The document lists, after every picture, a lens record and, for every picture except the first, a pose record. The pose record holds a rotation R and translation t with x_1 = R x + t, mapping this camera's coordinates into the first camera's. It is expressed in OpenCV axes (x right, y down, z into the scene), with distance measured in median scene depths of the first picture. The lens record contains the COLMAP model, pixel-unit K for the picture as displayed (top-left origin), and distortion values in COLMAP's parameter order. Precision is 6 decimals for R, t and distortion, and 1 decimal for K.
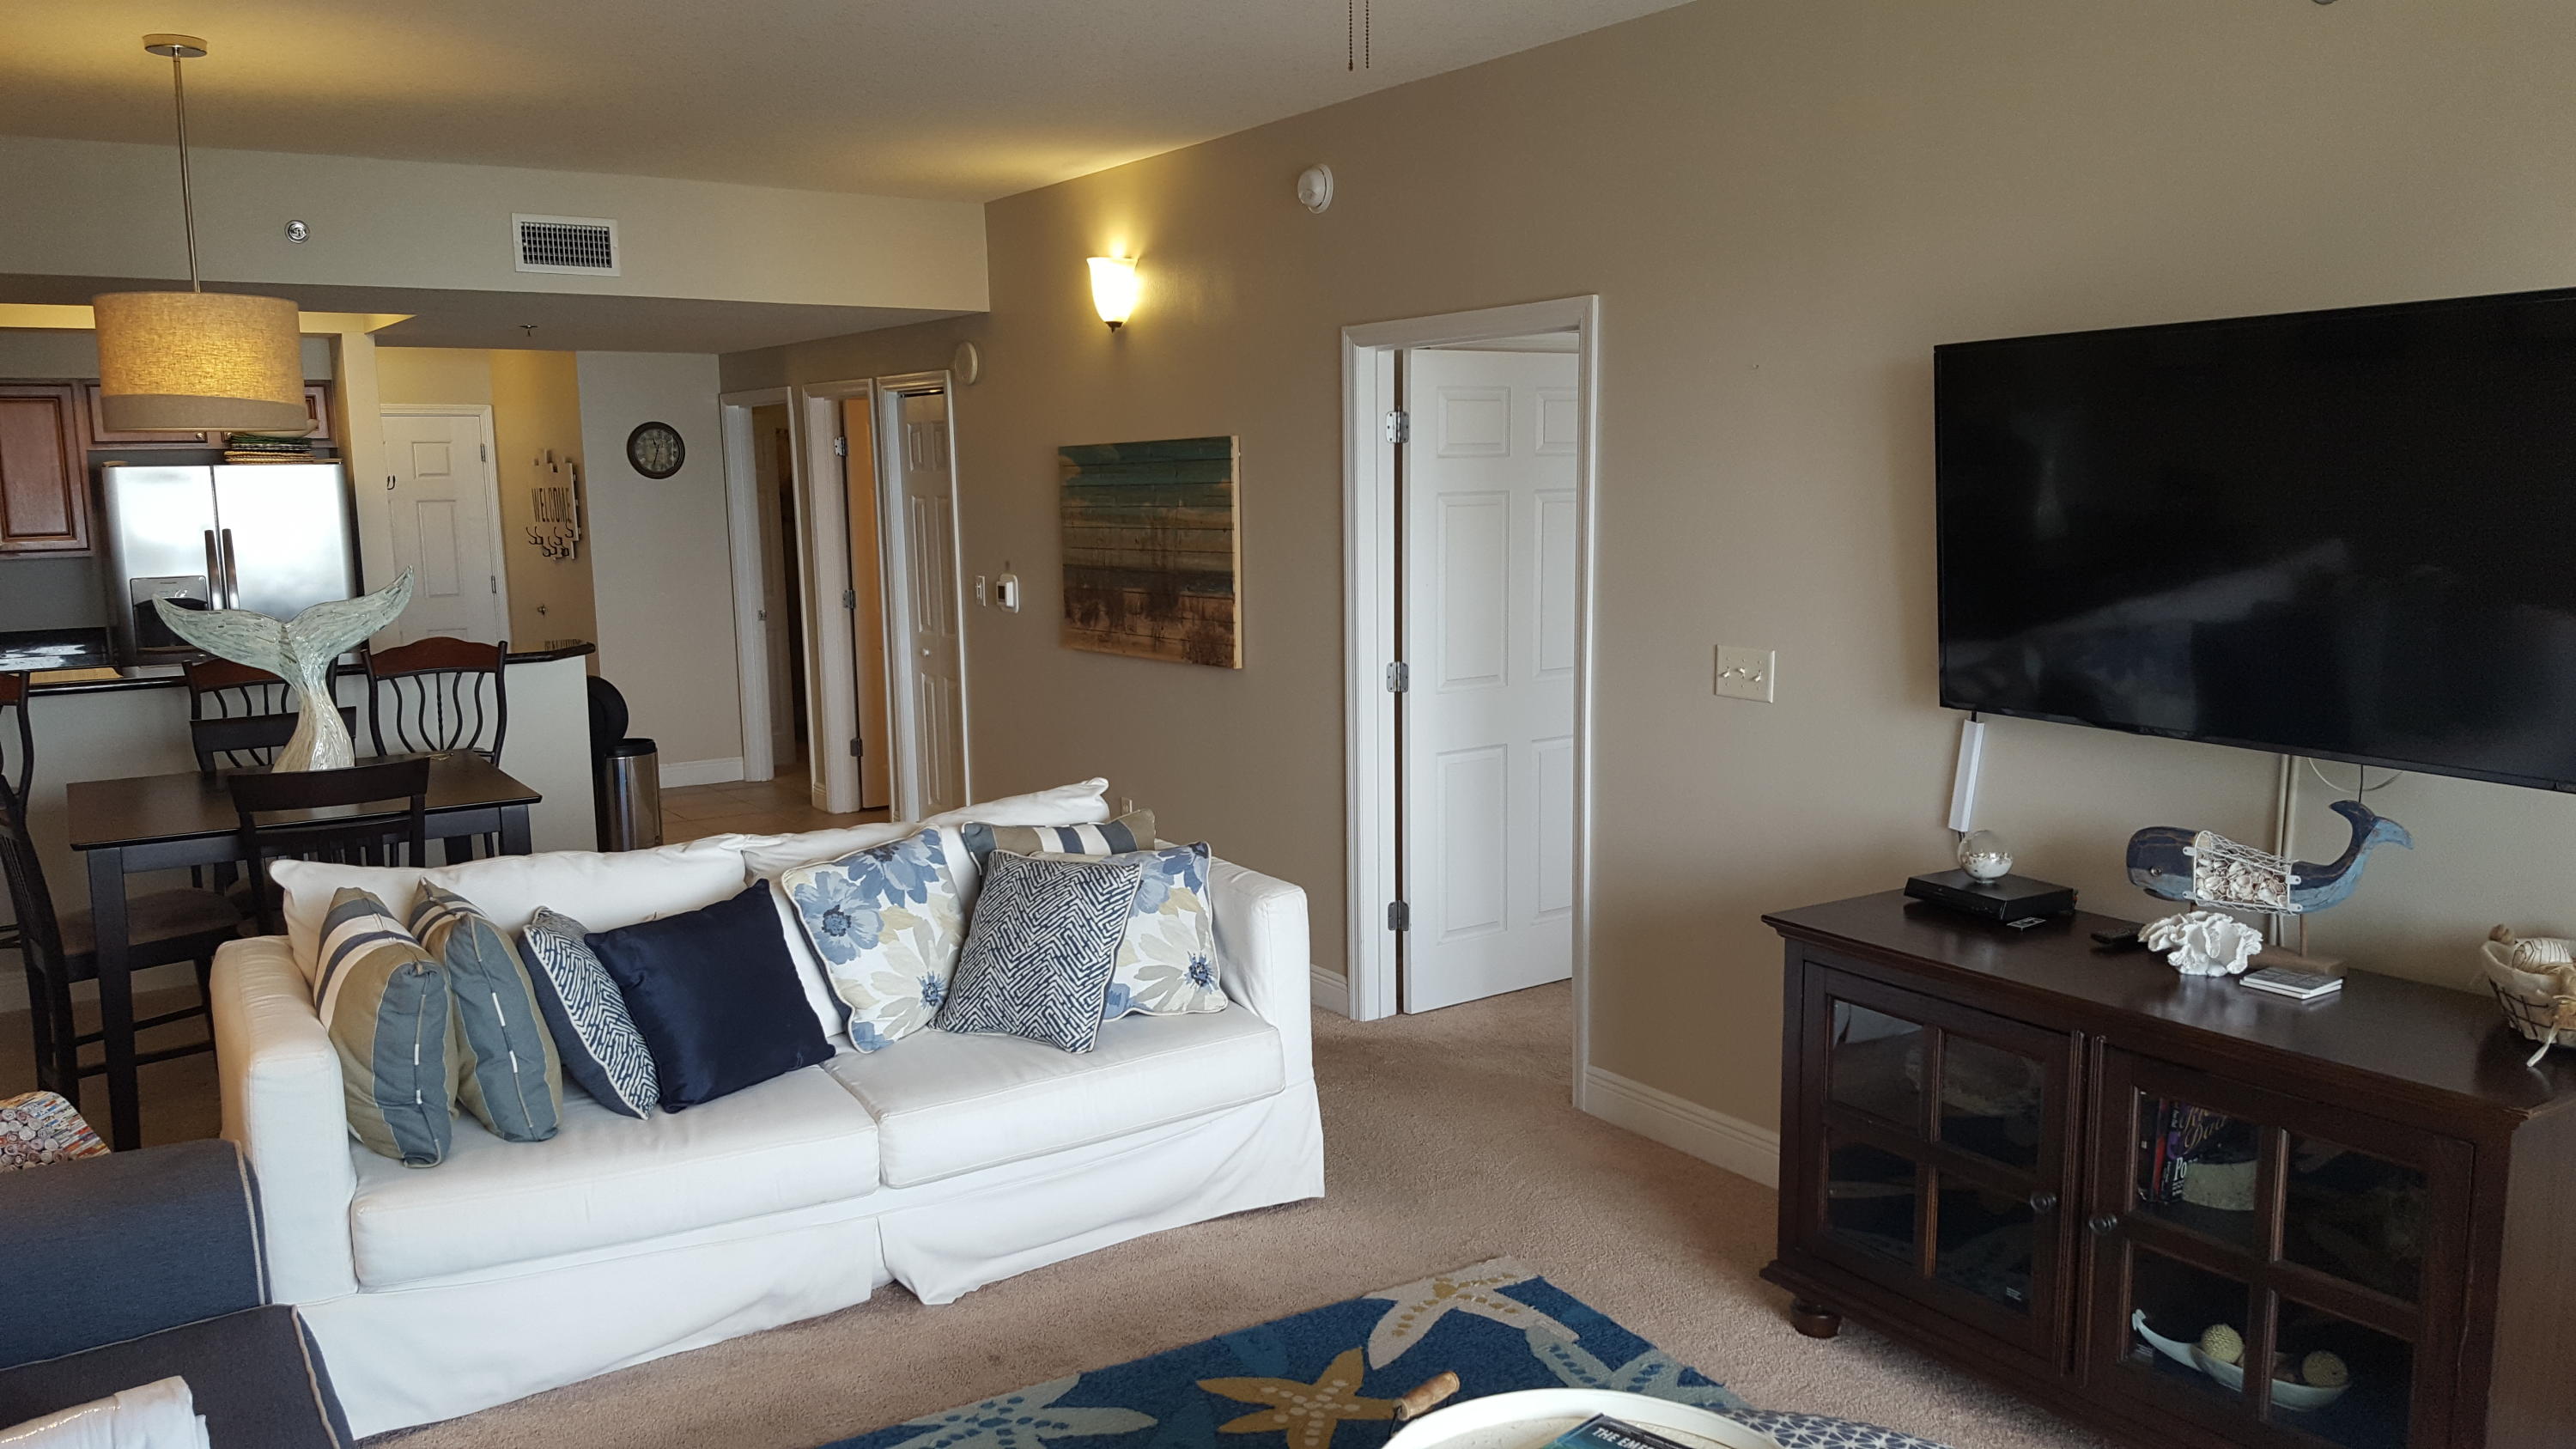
lens RADIAL K [[1893.9, 0, 1286.4], [0, 1893.9, 754.4], [0, 0, 1]] dist [0.137359, -0.218595]
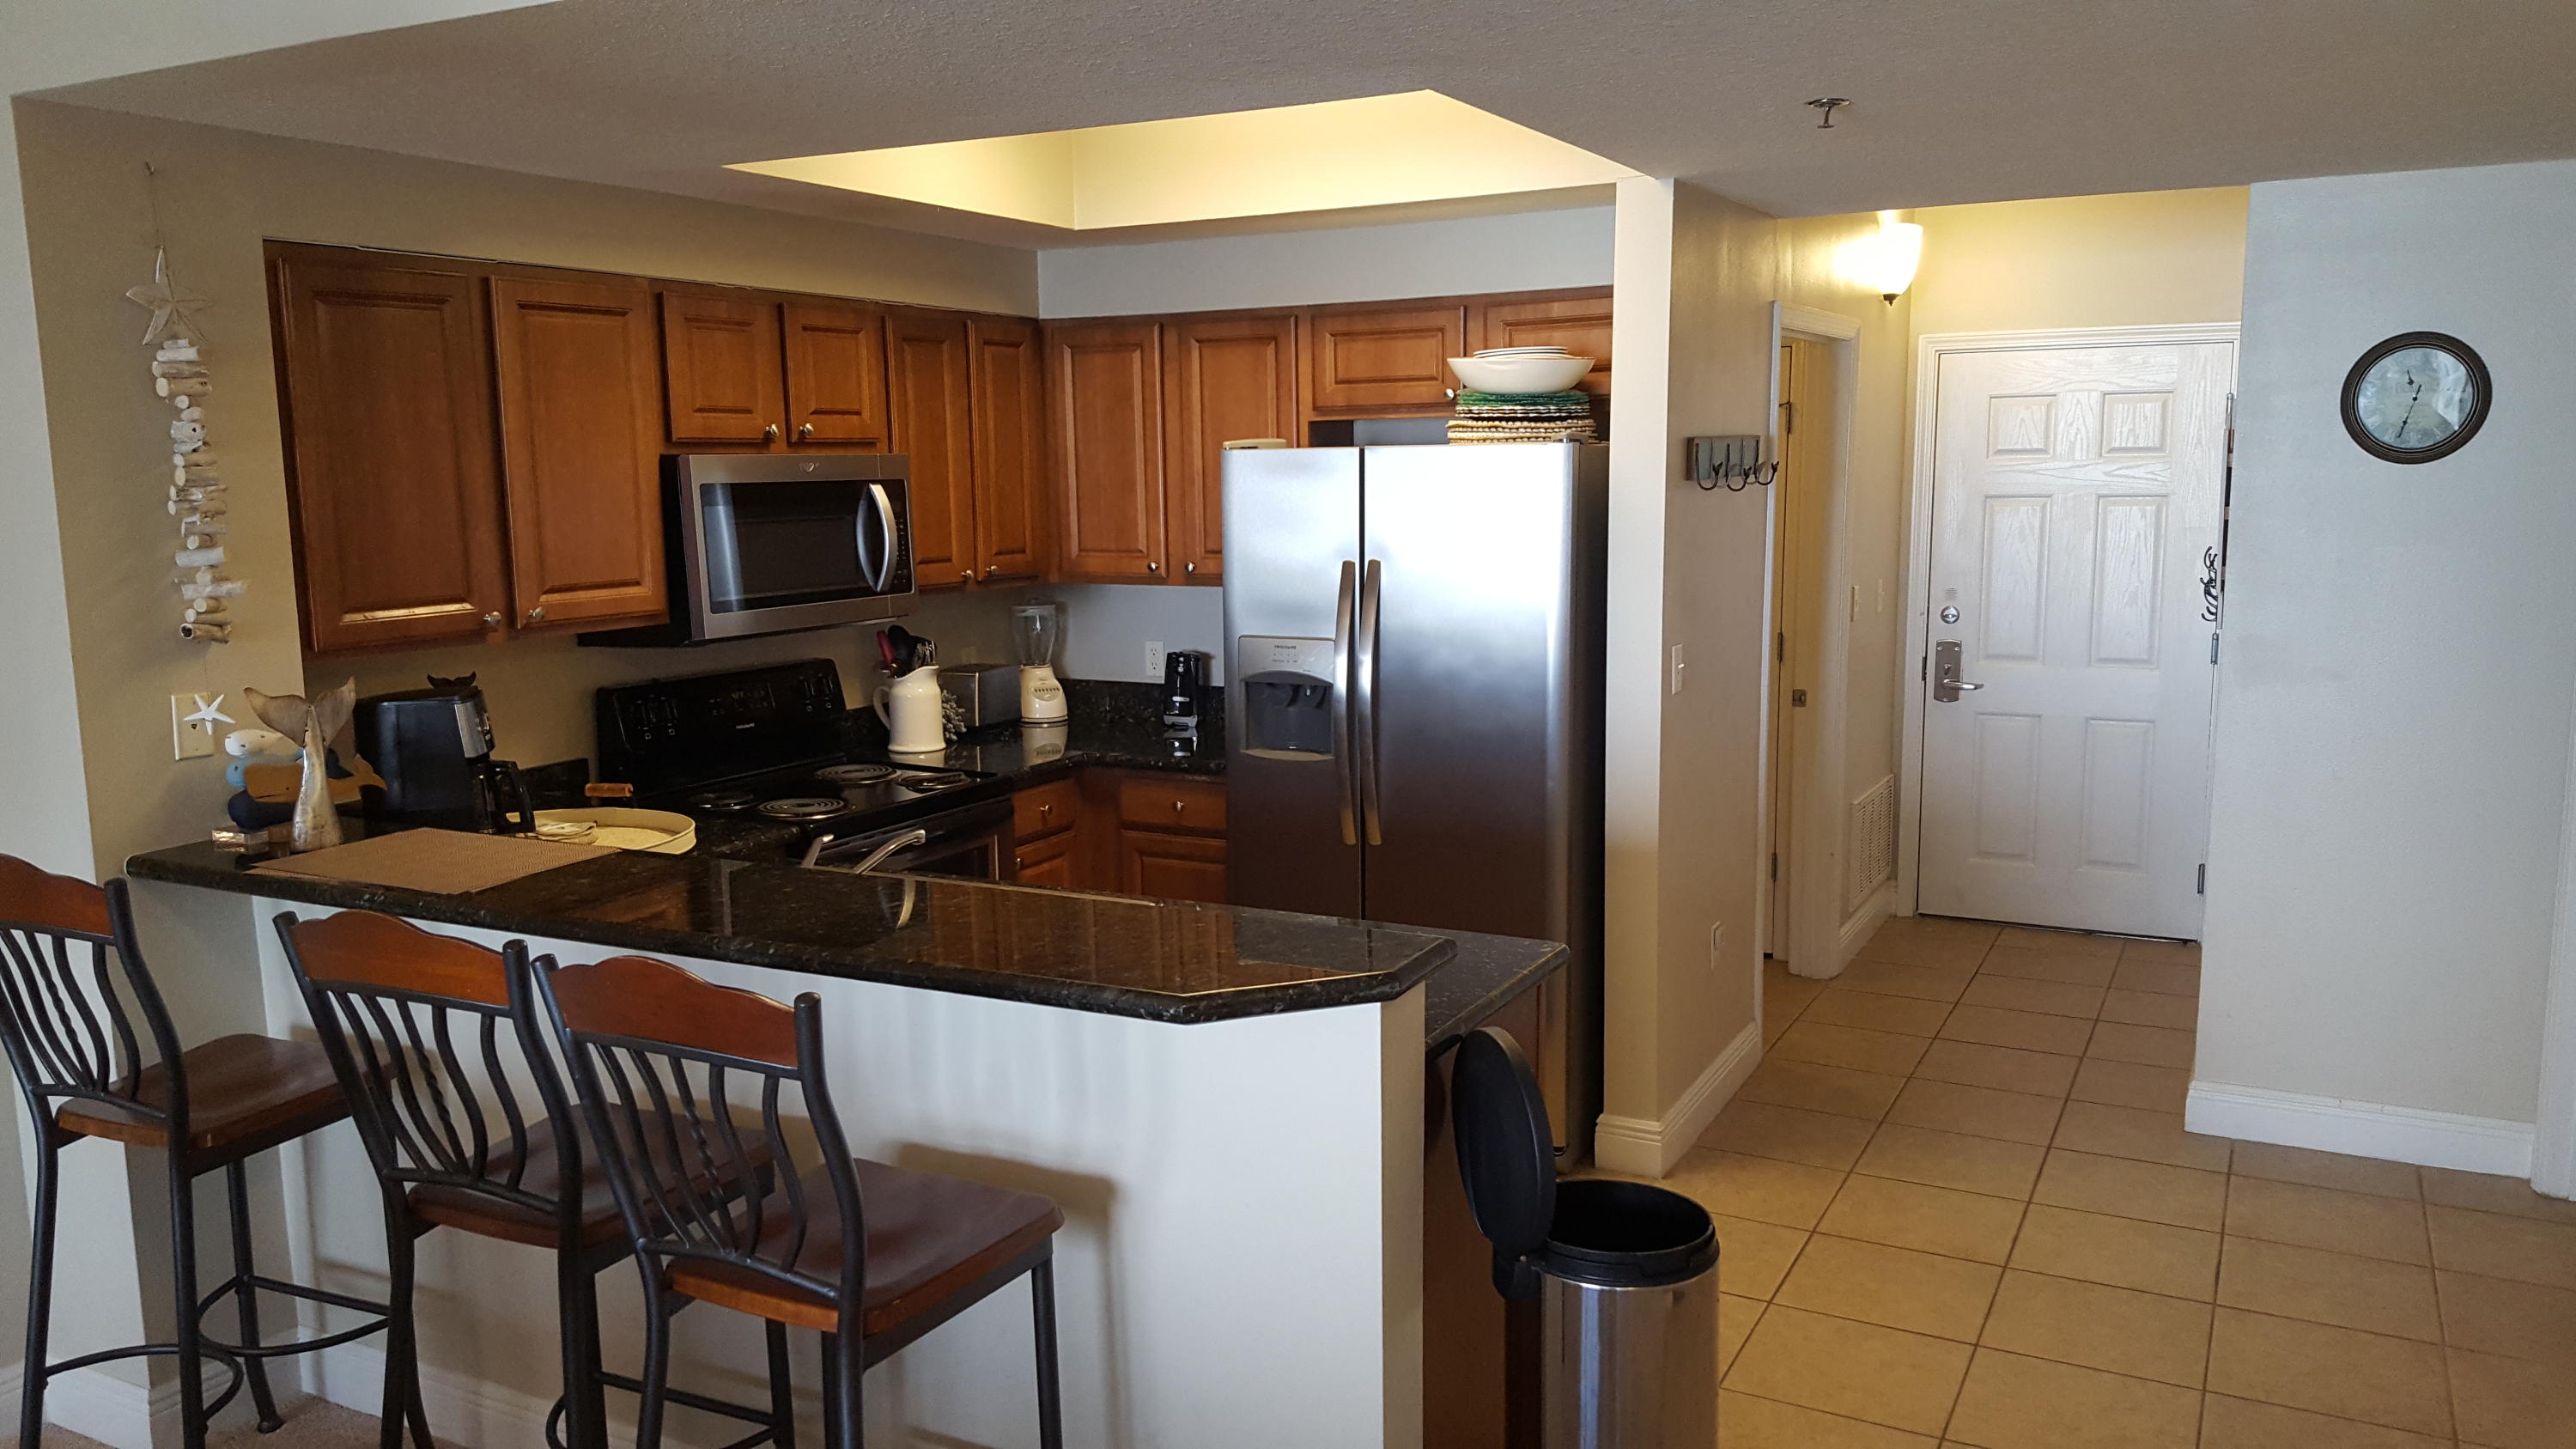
lens RADIAL K [[1909.0, 0, 1243.2], [0, 1909.0, 744.3], [0, 0, 1]] dist [0.143991, -0.286468]
pose [[0.464689, 0.142317, -0.873962, -0.069999], [-0.125515, 0.987620, 0.094089, -0.108531], [0.876533, 0.065973, 0.476799, 0.688653]]
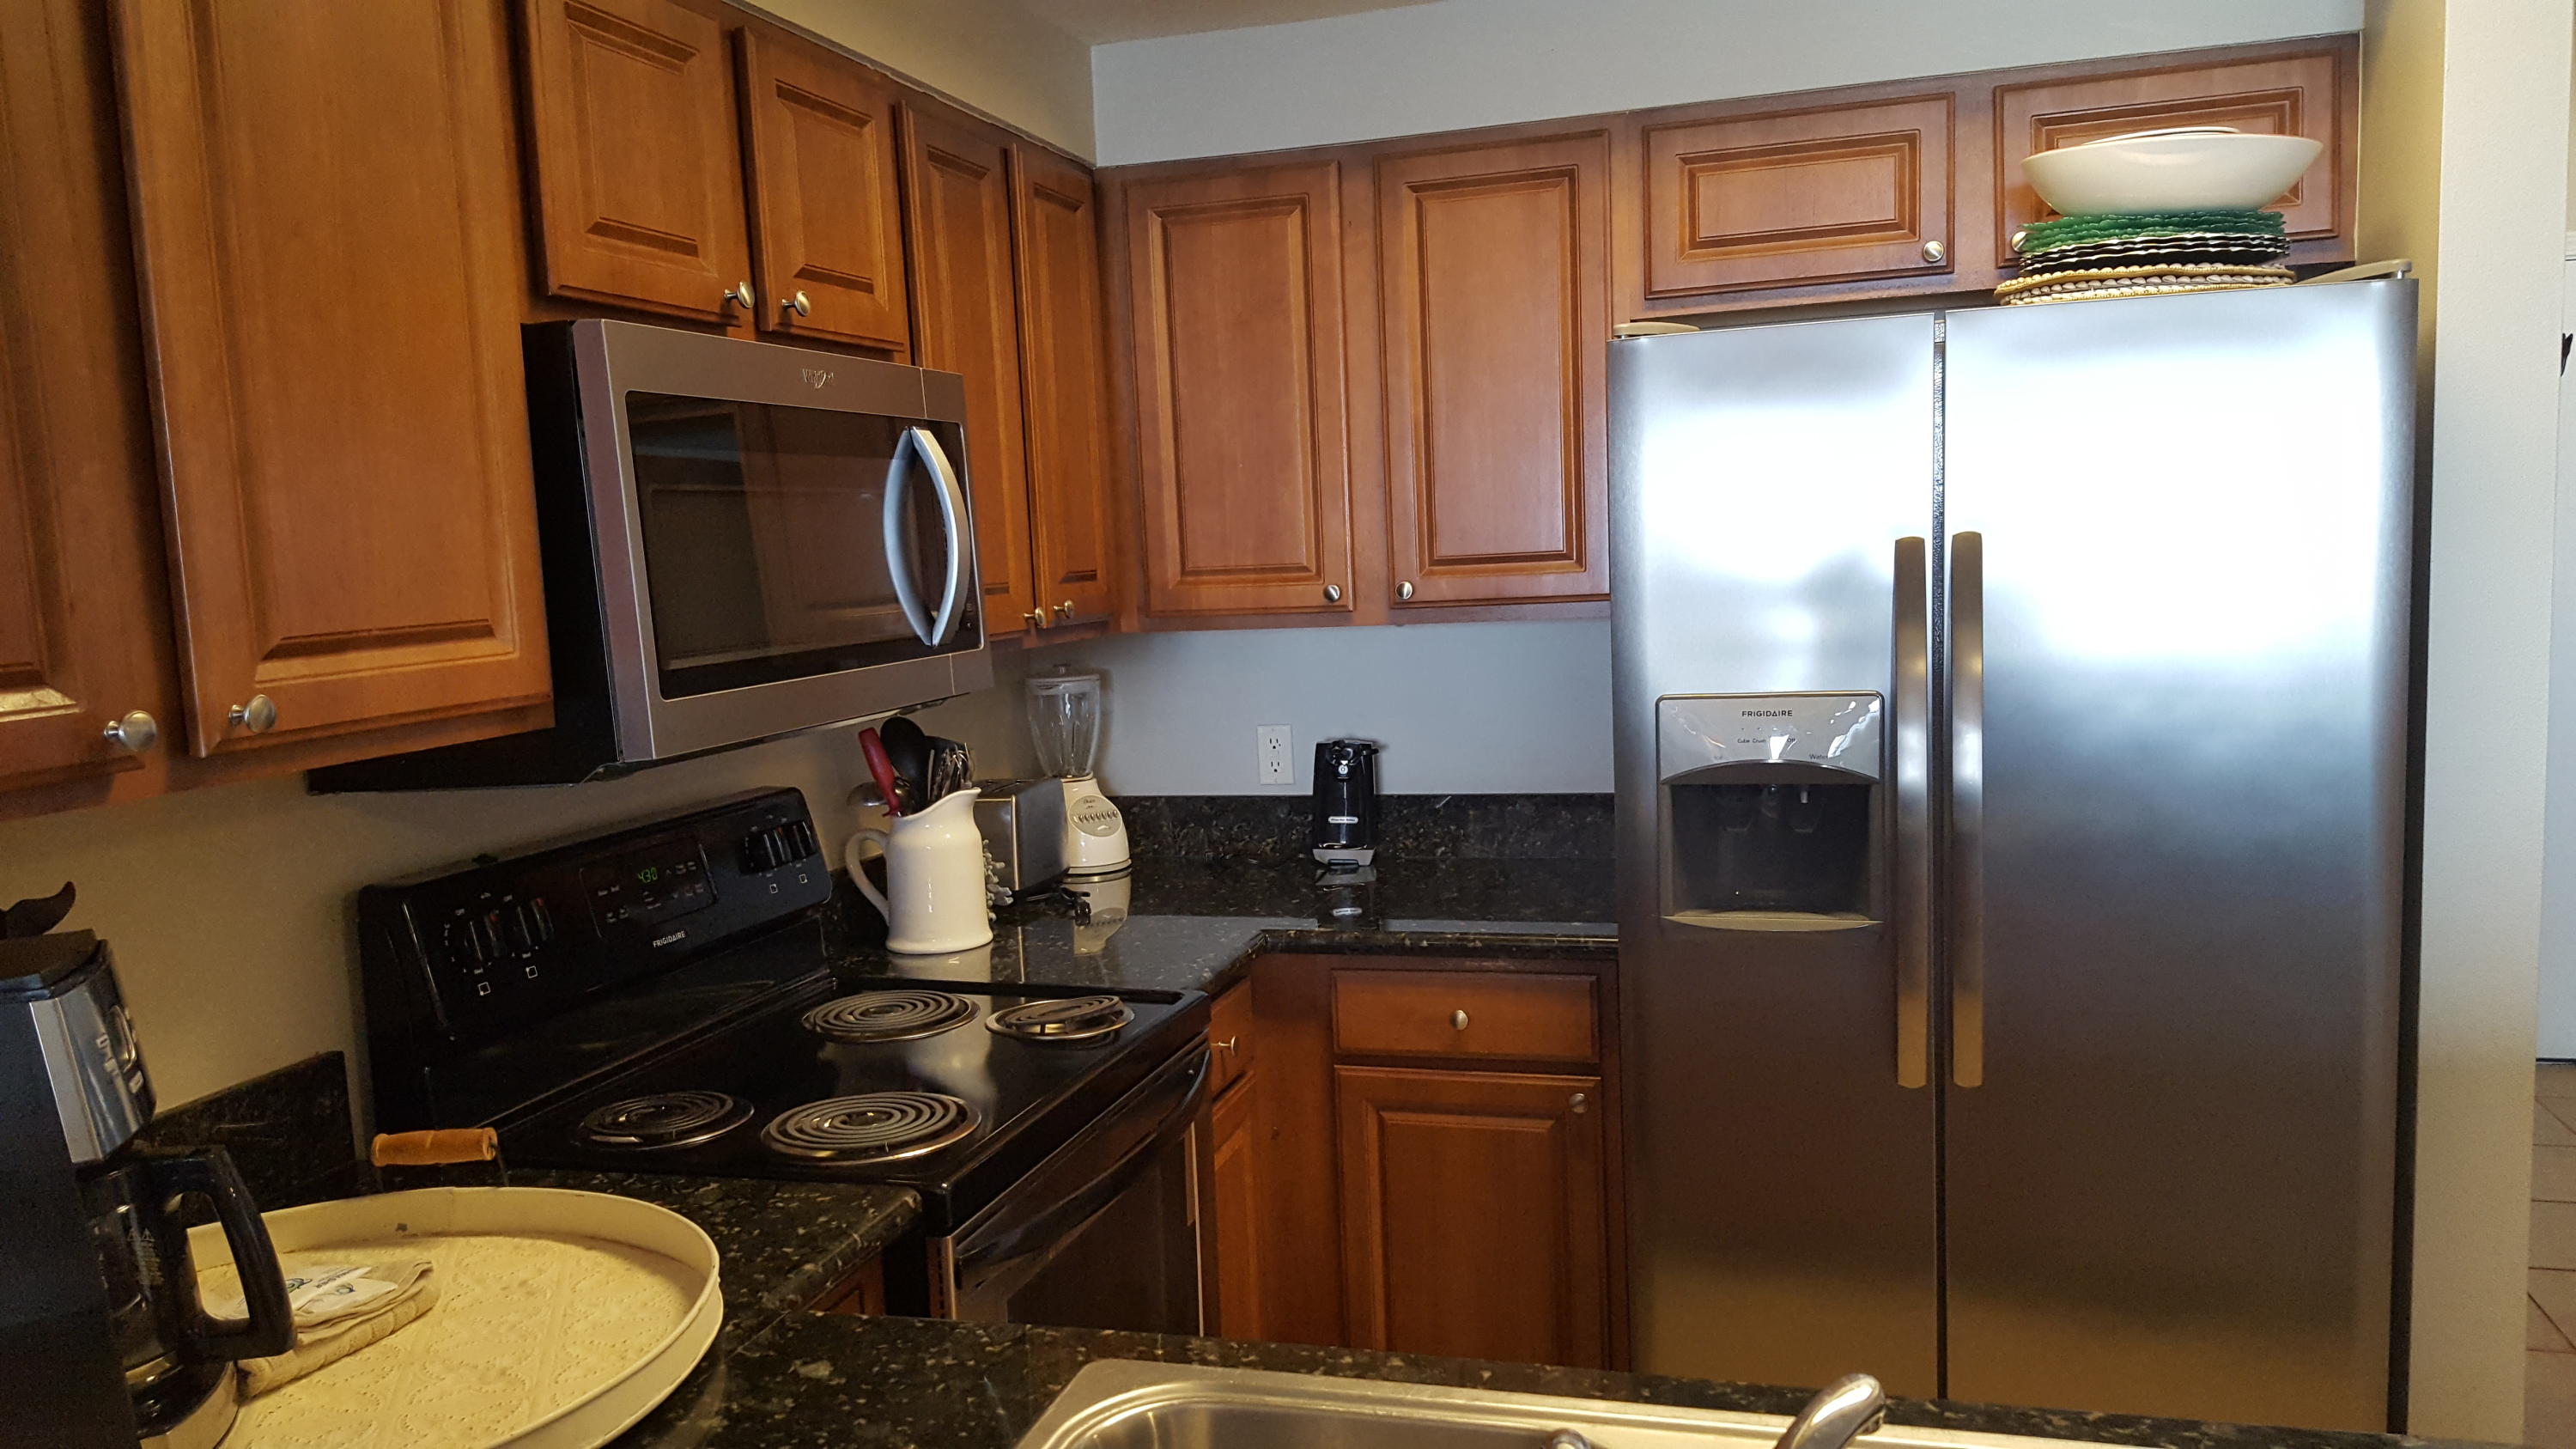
lens RADIAL K [[1954.7, 0, 1281.5], [0, 1954.7, 769.0], [0, 0, 1]] dist [0.076921, -0.095018]
pose [[0.640778, 0.080976, -0.763444, -0.377683], [-0.079836, 0.996059, 0.038640, -0.082802], [0.763564, 0.036191, 0.644717, 0.717475]]
